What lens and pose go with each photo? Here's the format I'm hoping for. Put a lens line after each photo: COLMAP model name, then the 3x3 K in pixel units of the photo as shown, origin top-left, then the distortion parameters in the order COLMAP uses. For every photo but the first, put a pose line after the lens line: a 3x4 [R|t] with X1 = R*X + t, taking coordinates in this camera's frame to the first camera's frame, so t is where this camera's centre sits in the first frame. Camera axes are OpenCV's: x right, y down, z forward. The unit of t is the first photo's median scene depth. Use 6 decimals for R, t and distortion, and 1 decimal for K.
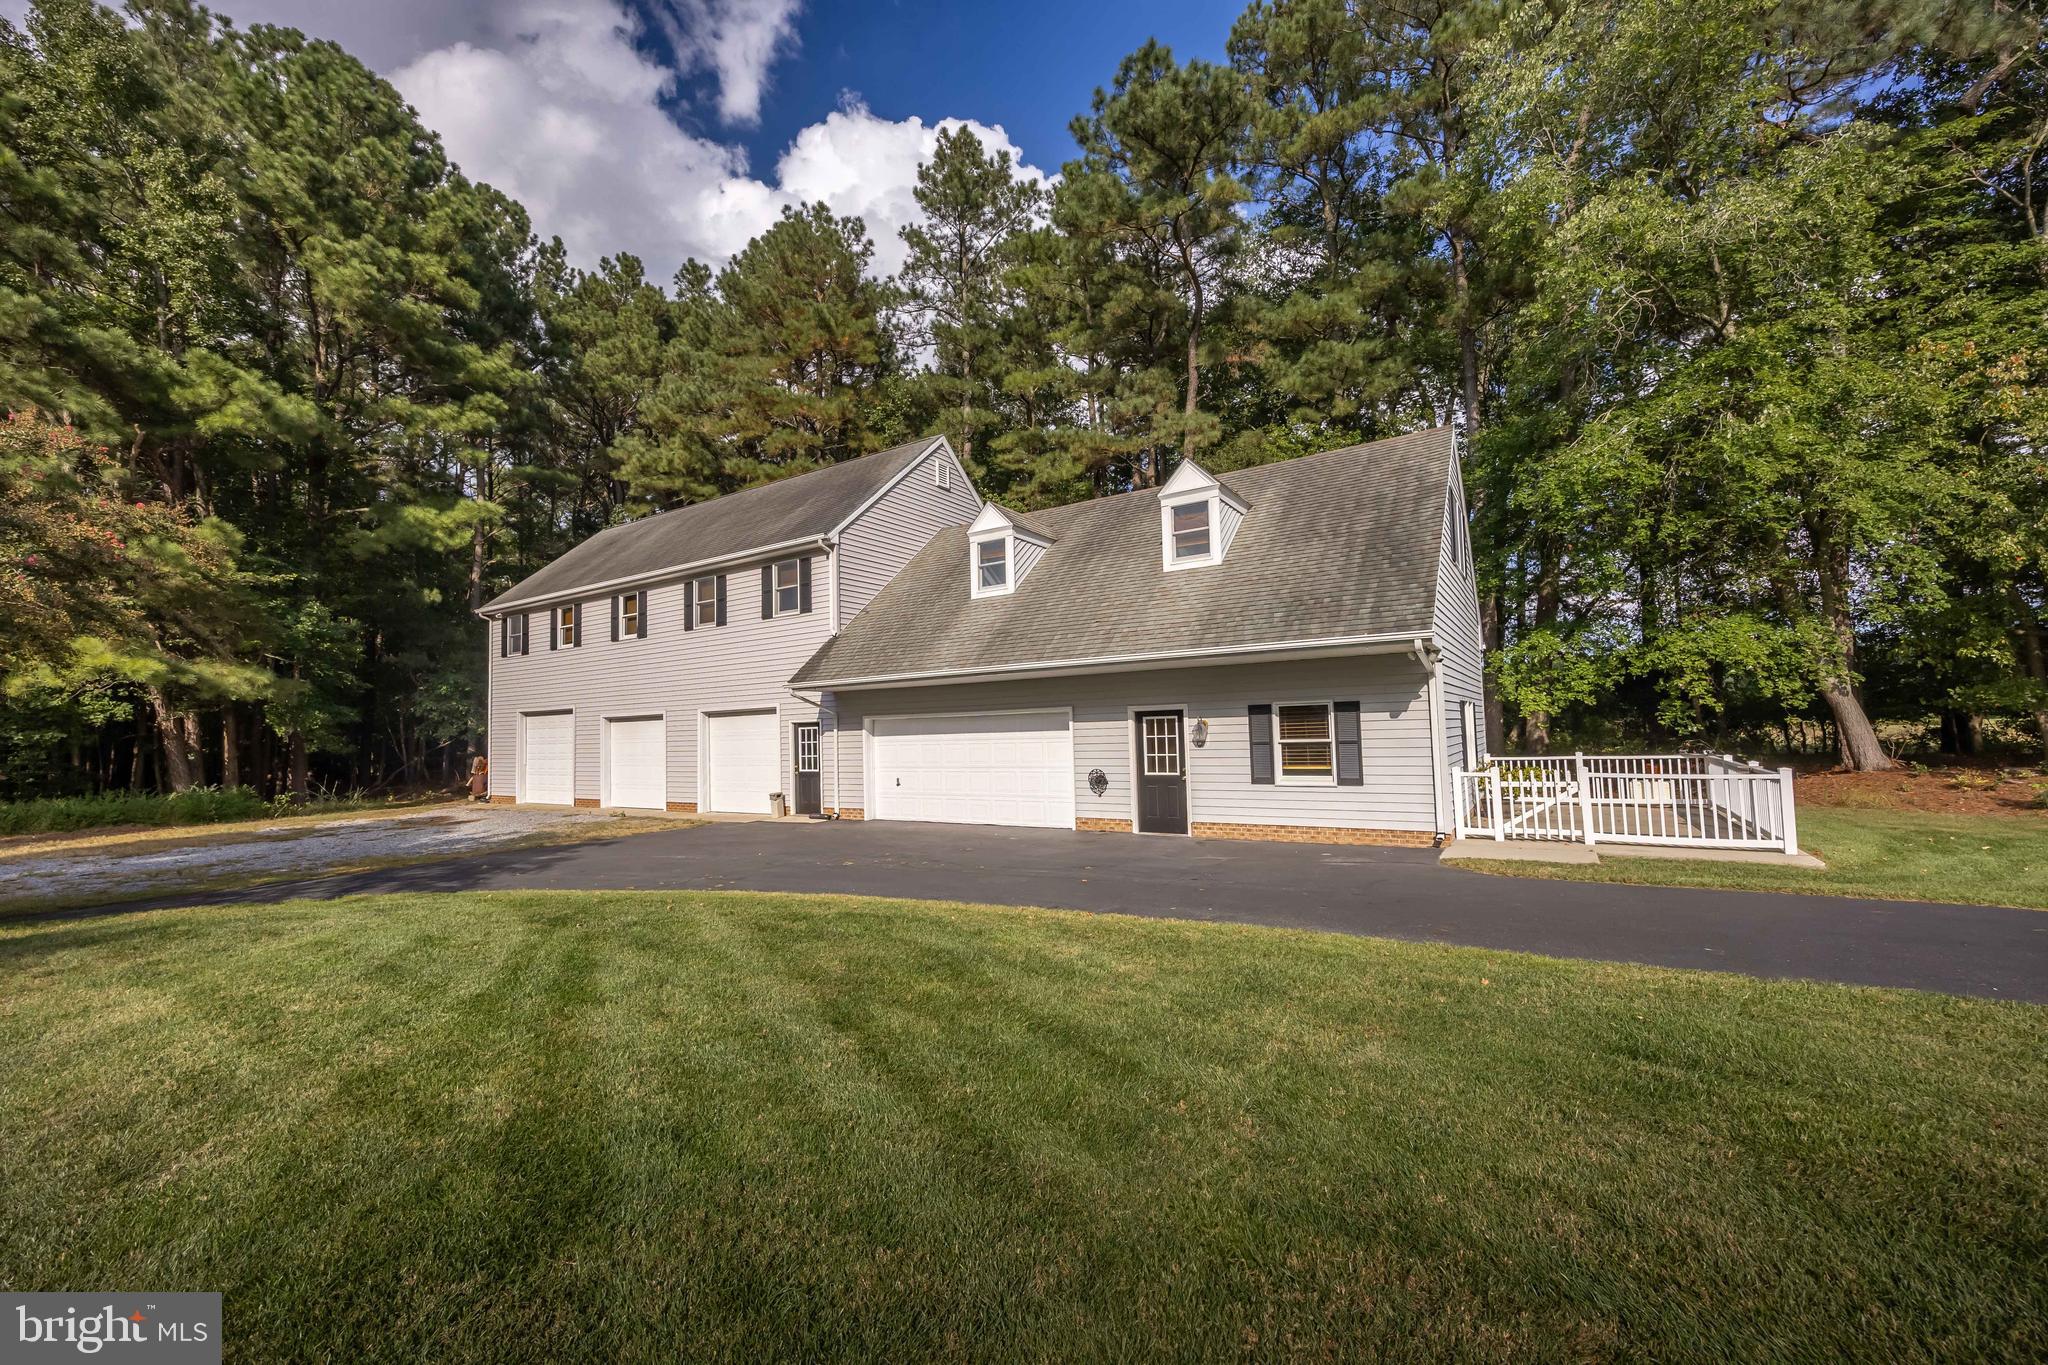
lens RADIAL K [[759.7, 0, 1018.8], [0, 759.7, 691.6], [0, 0, 1]] dist [-0.005490, -0.000191]
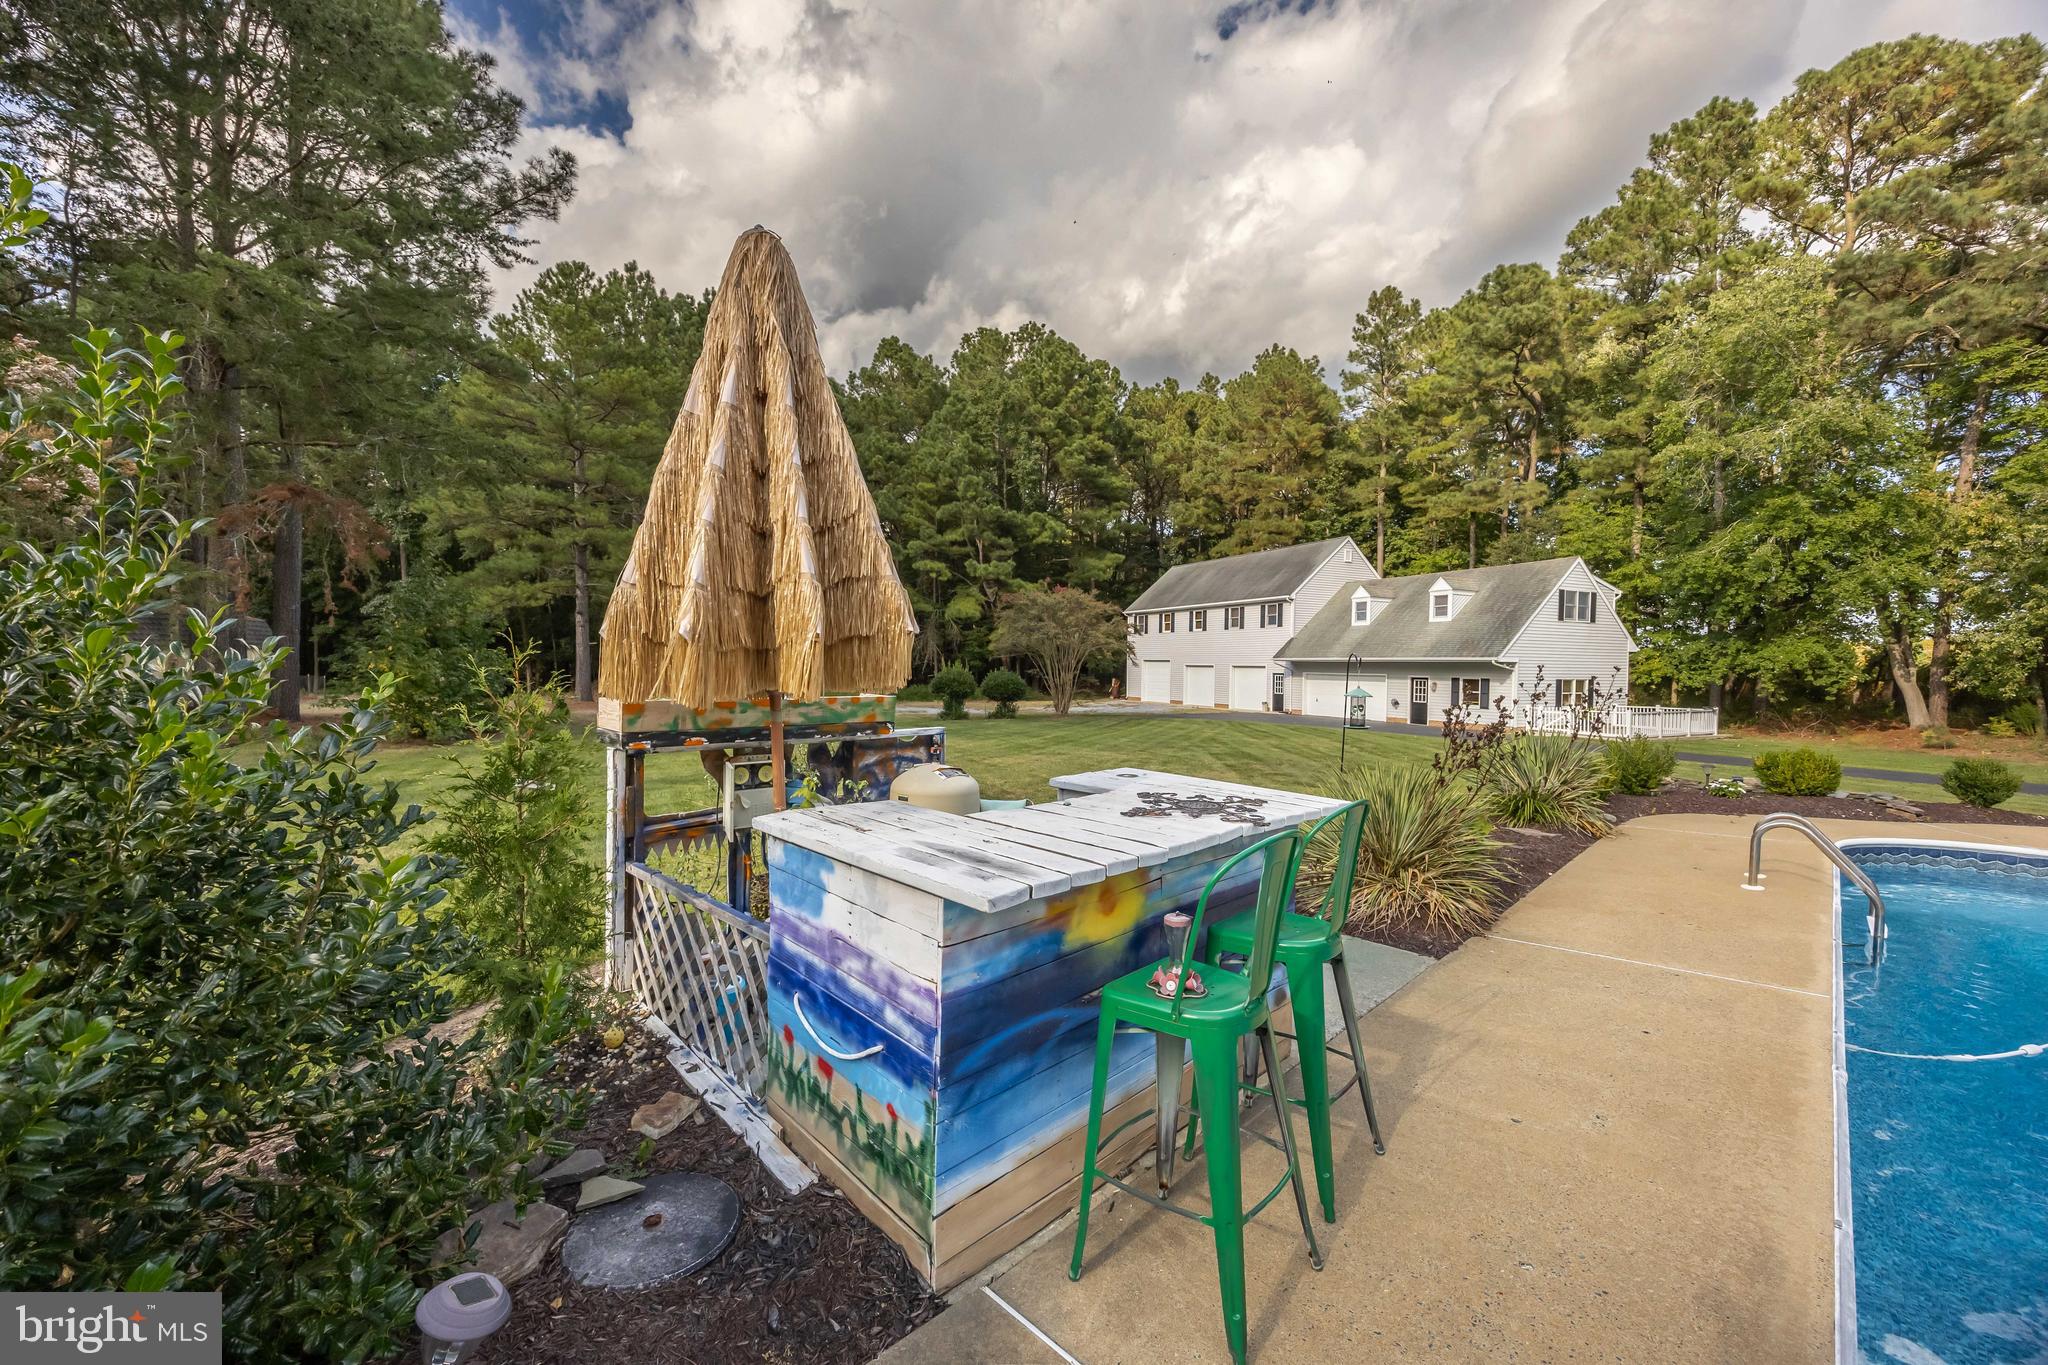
lens RADIAL K [[759.7, 0, 1026.6], [0, 759.7, 670.7], [0, 0, 1]] dist [-0.005490, -0.000191]
pose [[0.842917, 0.046334, -0.536045, 0.318012], [-0.011326, 0.997592, 0.068419, -0.116347], [0.537925, -0.051600, 0.841412, -1.376143]]
